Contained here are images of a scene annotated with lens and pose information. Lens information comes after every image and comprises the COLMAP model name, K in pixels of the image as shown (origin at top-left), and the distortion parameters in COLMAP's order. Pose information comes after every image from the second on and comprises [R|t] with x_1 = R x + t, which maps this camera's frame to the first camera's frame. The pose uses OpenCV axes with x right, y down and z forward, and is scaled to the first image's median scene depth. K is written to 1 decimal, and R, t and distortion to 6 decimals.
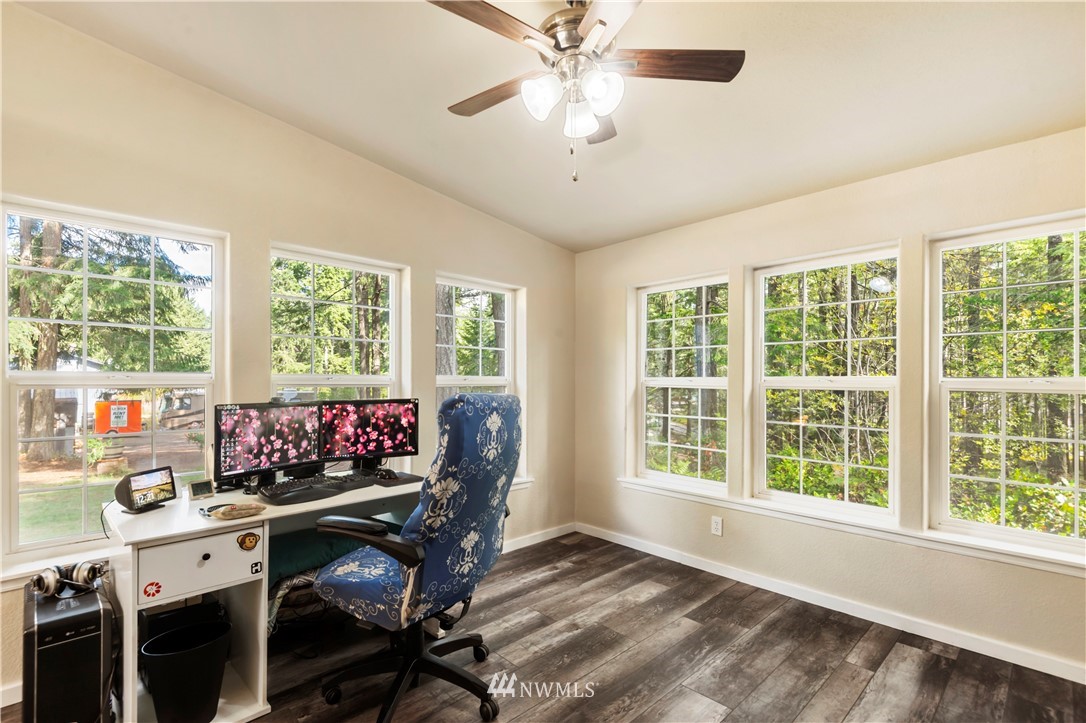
lens RADIAL K [[500.2, 0, 543.0], [0, 500.2, 365.5], [0, 0, 1]] dist [0.022221, -0.007625]
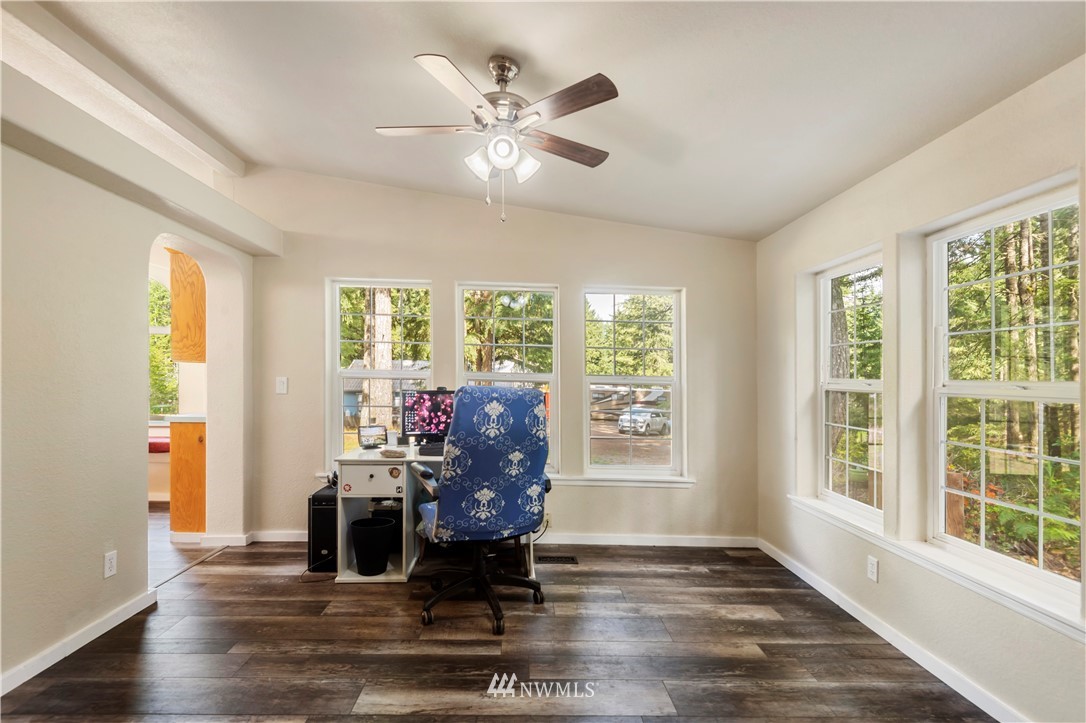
lens RADIAL K [[500.2, 0, 513.0], [0, 500.2, 367.0], [0, 0, 1]] dist [0.022221, -0.007625]
pose [[0.734927, -0.000367, -0.678146, 0.511539], [0.001608, 0.999998, 0.001203, 0.001190], [0.678144, -0.001975, 0.734926, 0.037030]]
